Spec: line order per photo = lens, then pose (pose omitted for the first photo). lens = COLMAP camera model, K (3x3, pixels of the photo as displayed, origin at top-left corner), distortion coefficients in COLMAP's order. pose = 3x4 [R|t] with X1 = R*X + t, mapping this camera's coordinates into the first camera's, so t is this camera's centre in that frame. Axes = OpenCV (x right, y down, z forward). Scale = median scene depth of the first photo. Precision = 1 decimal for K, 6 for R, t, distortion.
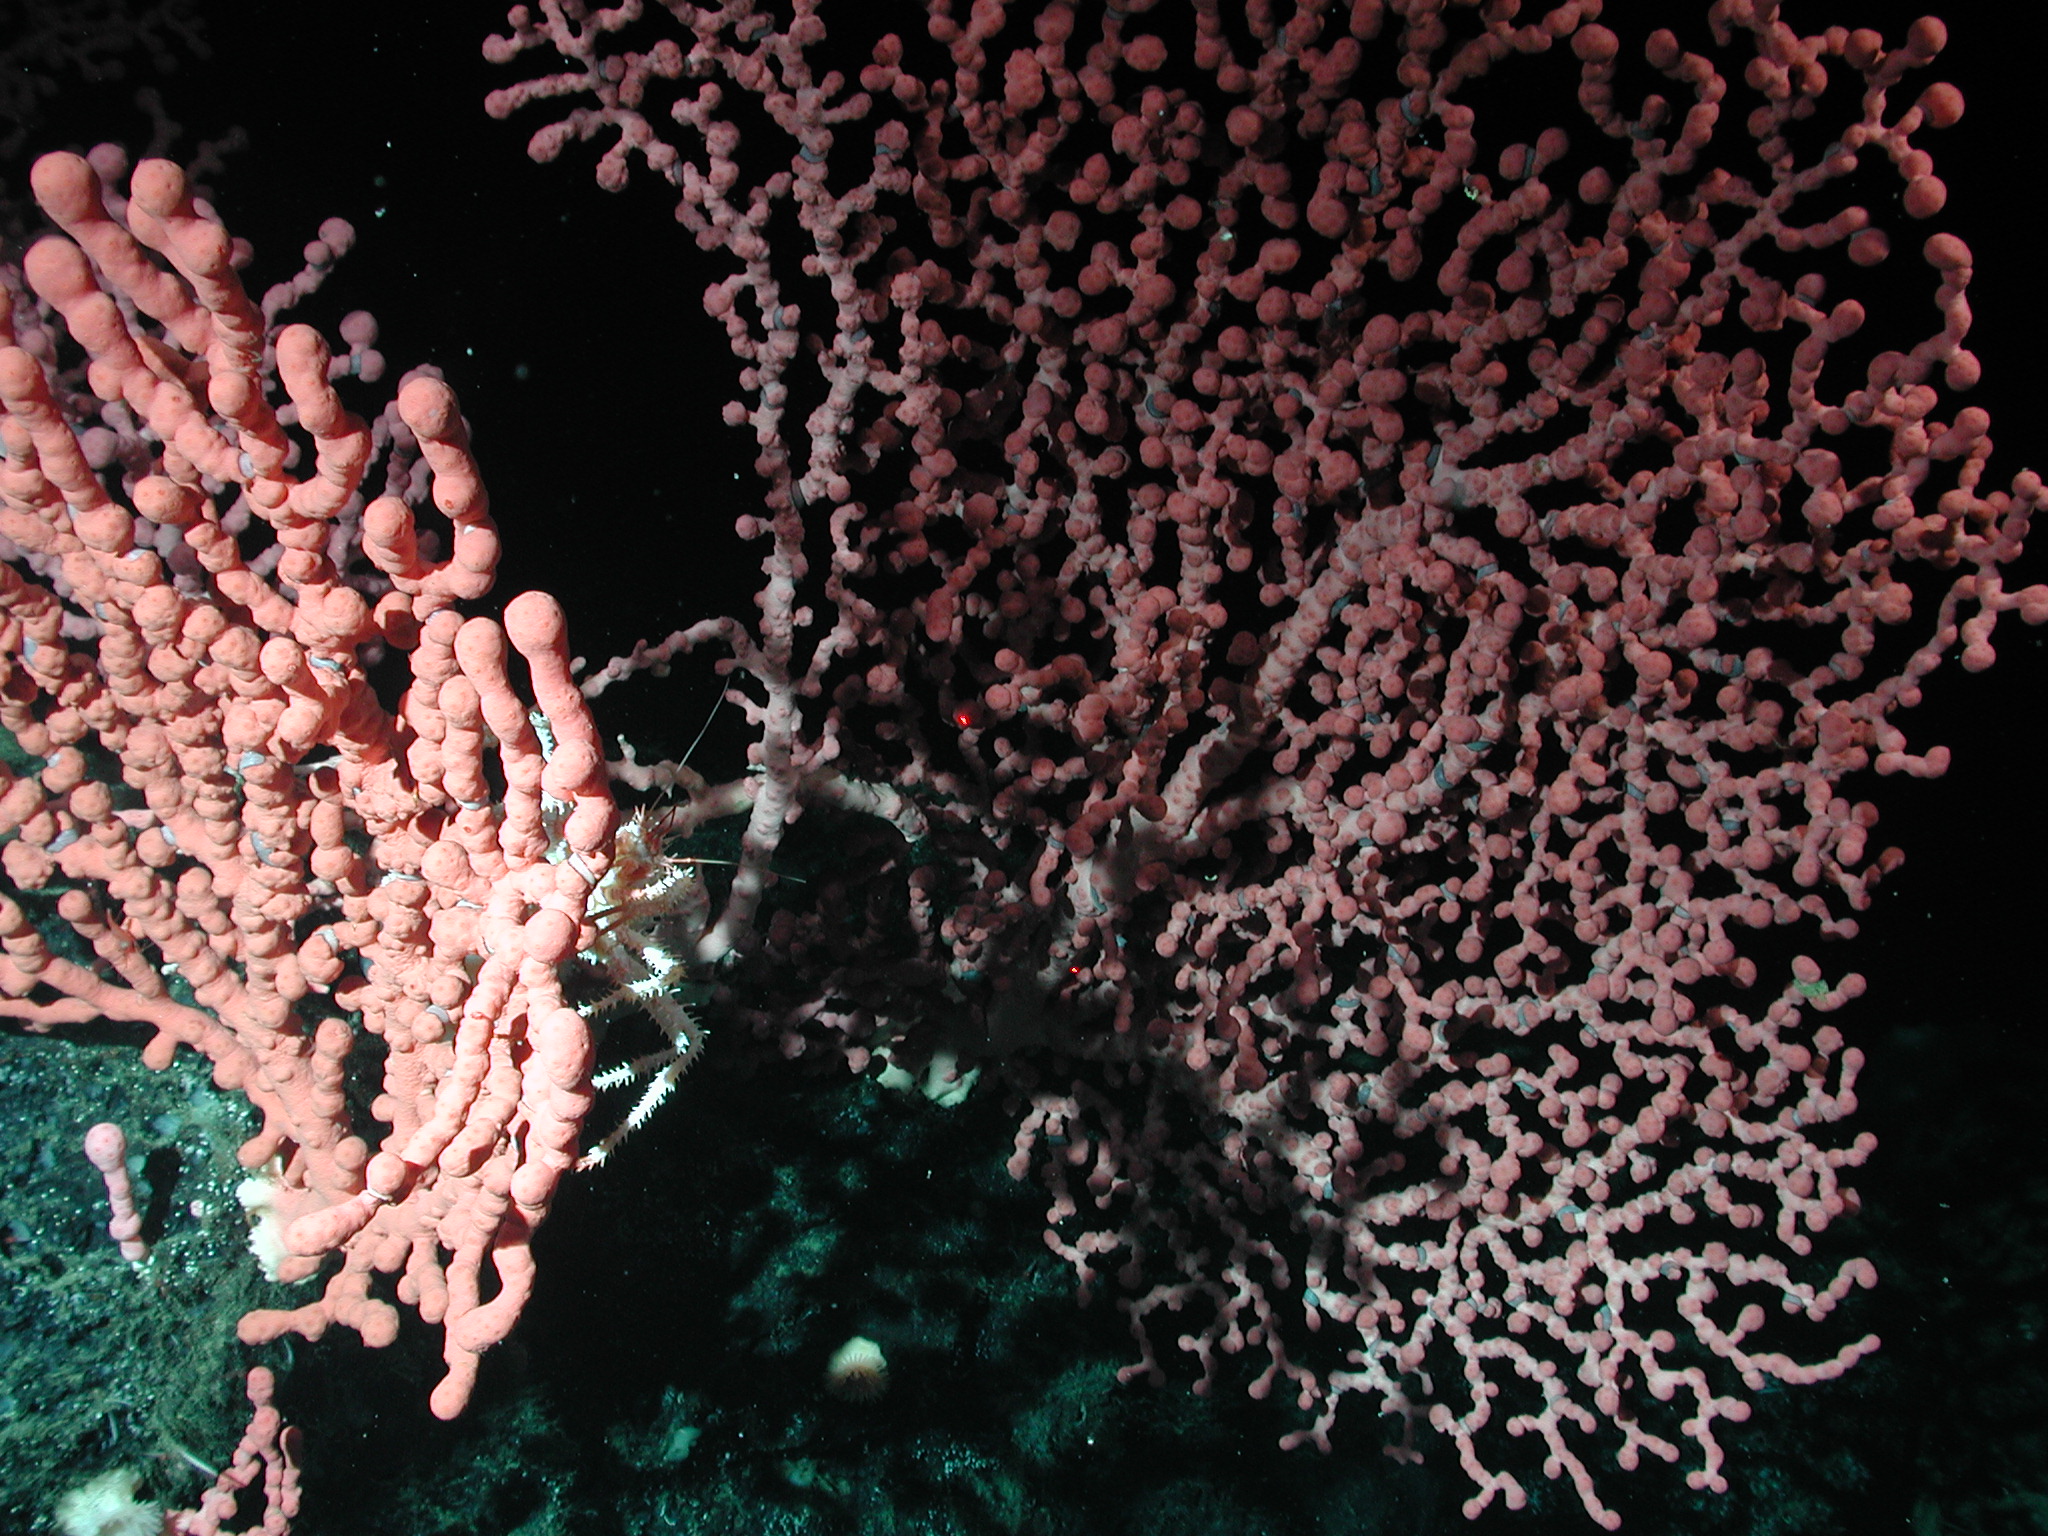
lens RADIAL K [[2306.3, 0, 1015.9], [0, 2306.3, 772.7], [0, 0, 1]] dist [-0.042311, 0.000000]
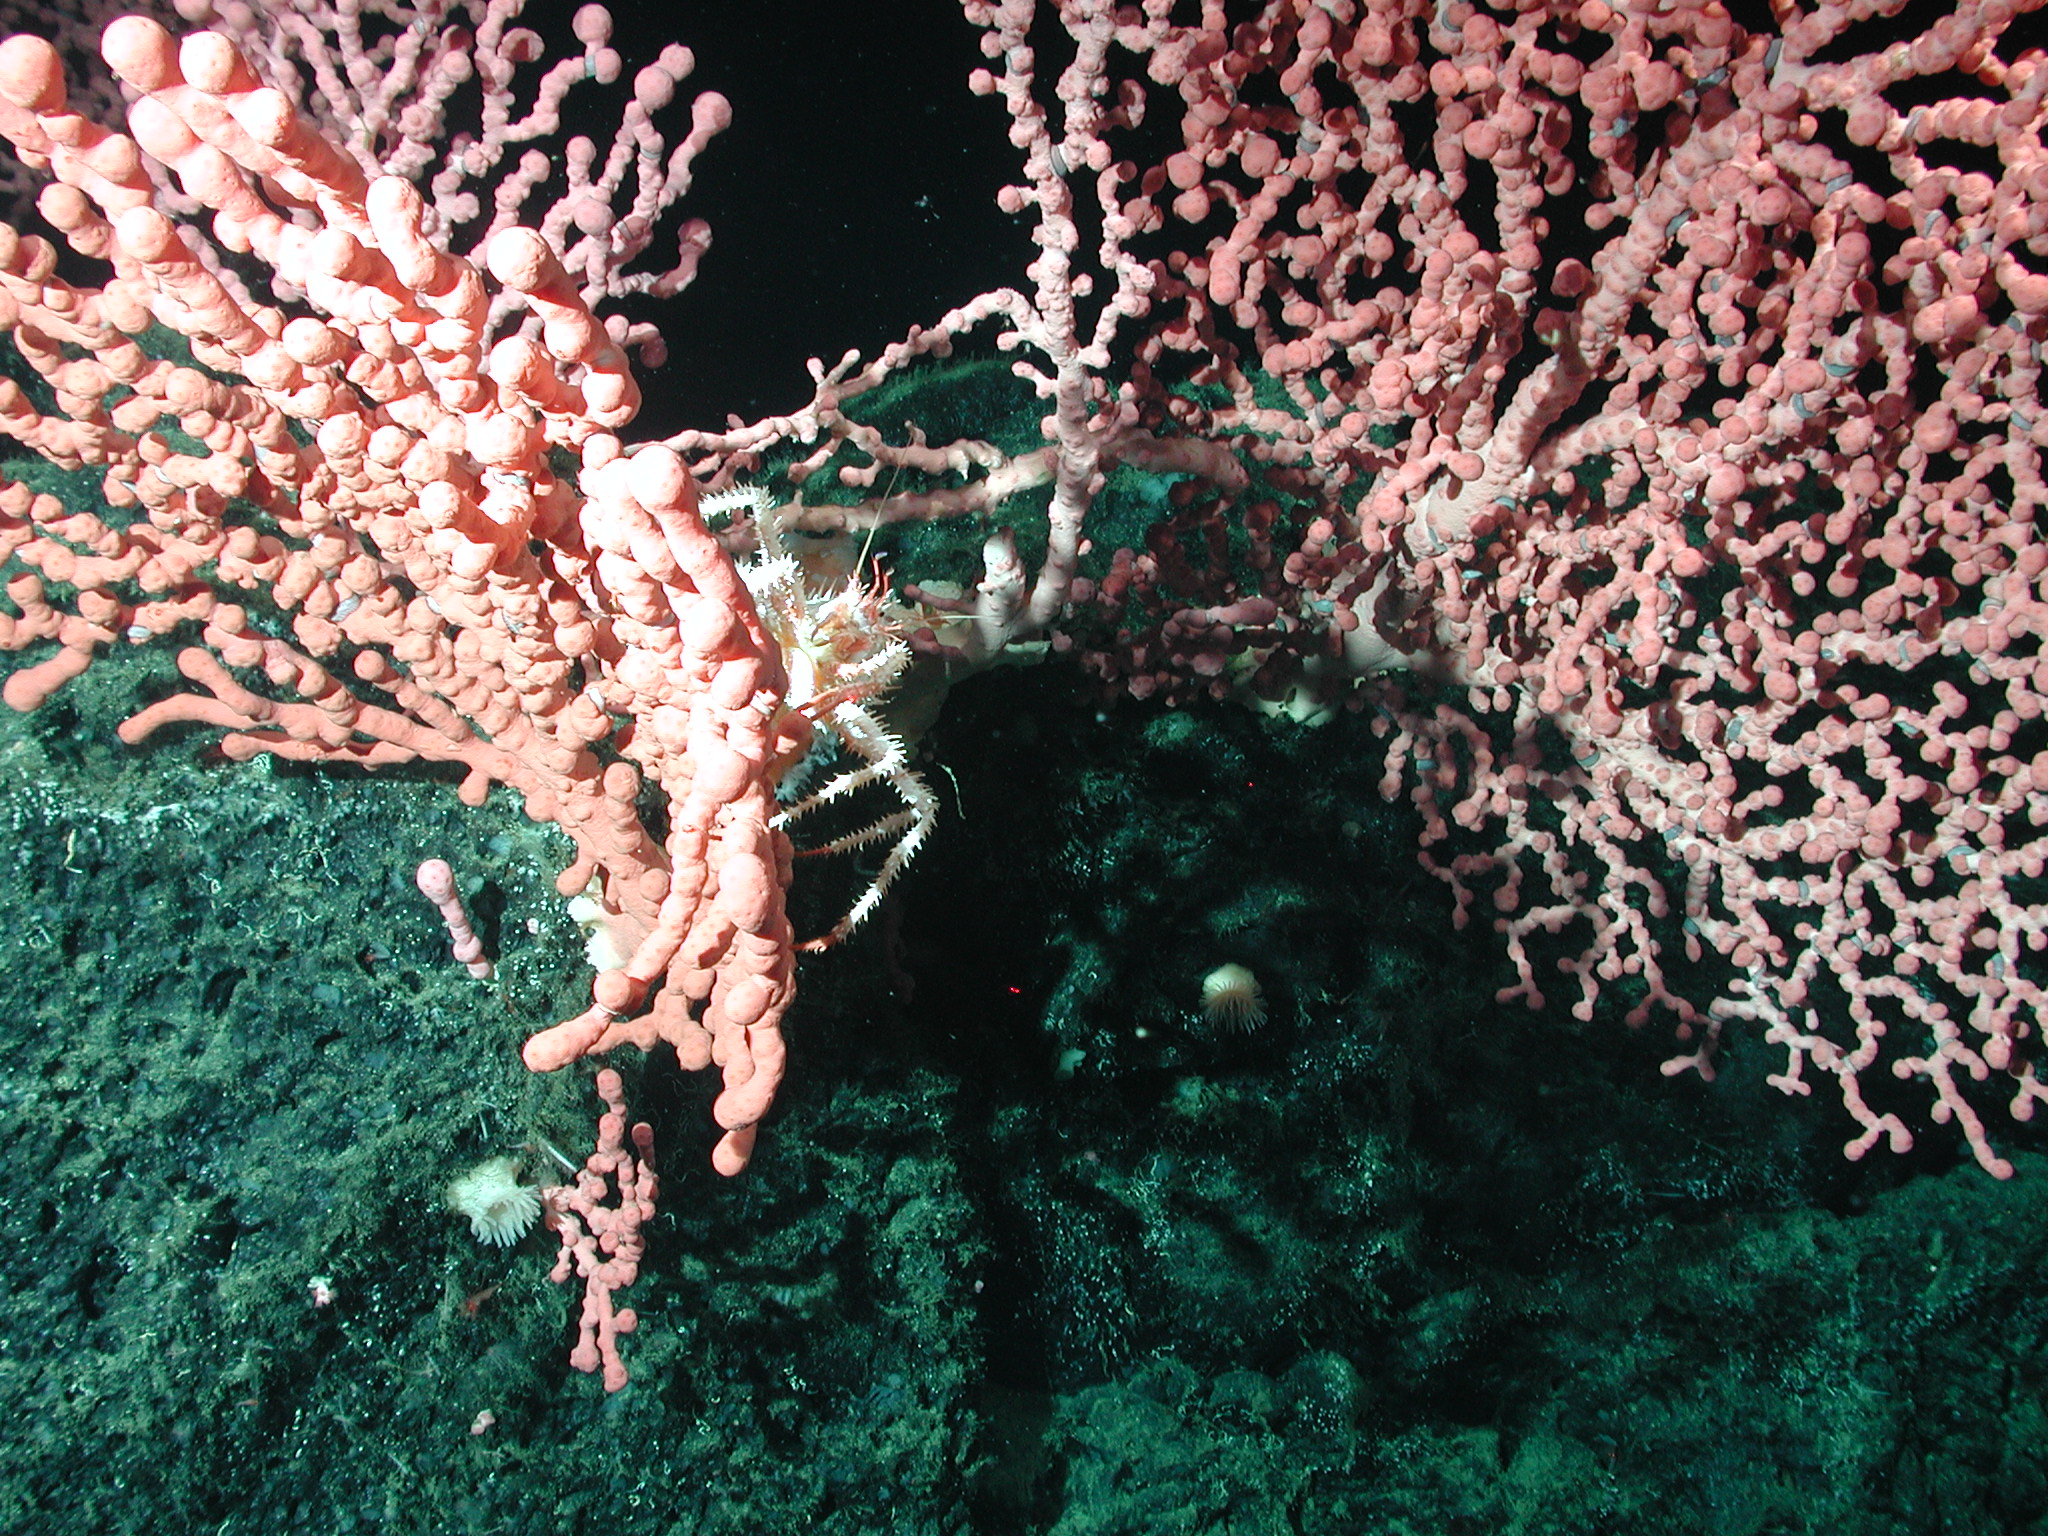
lens RADIAL K [[2306.3, 0, 1023.0], [0, 2306.3, 763.0], [0, 0, 1]] dist [-0.042311, 0.000000]
pose [[0.975378, -0.029495, -0.218557, 0.083853], [0.078461, 0.972587, 0.218902, -0.085869], [0.206109, -0.230661, 0.950955, 0.057166]]
